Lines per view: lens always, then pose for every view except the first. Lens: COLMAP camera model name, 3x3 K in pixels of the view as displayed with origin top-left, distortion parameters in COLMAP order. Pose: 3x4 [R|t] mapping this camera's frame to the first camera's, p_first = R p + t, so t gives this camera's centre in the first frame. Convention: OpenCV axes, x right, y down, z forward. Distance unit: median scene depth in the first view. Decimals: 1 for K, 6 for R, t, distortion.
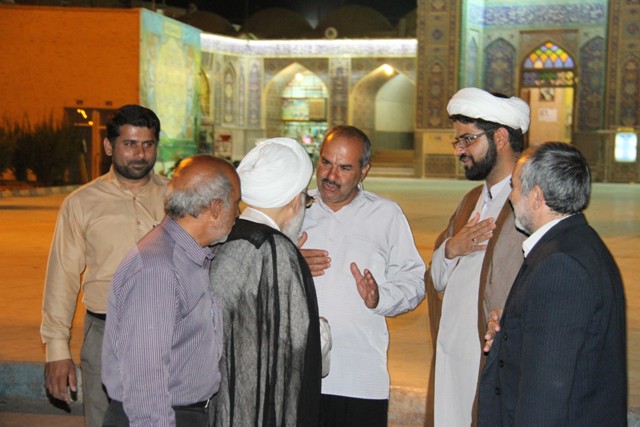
lens RADIAL K [[1486.9, 0, 320.0], [0, 1486.9, 213.7], [0, 0, 1]] dist [-0.127076, 0.000000]
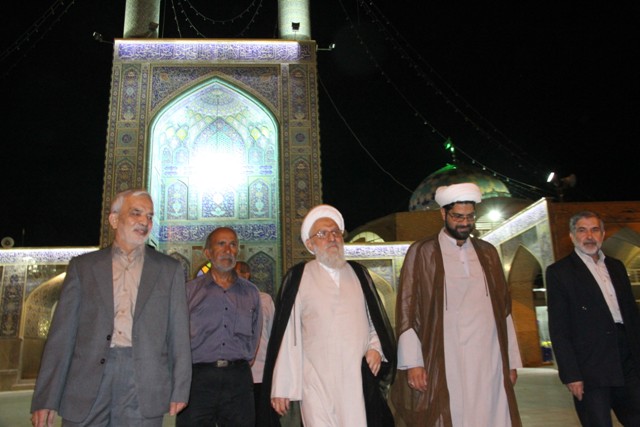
lens RADIAL K [[590.3, 0, 319.7], [0, 590.3, 211.8], [0, 0, 1]] dist [-0.002254, 0.000000]
pose [[0.887311, 0.064887, 0.456585, 0.011509], [0.049896, 0.970733, -0.234920, -0.037158], [-0.458465, 0.231228, 0.858104, 0.559132]]
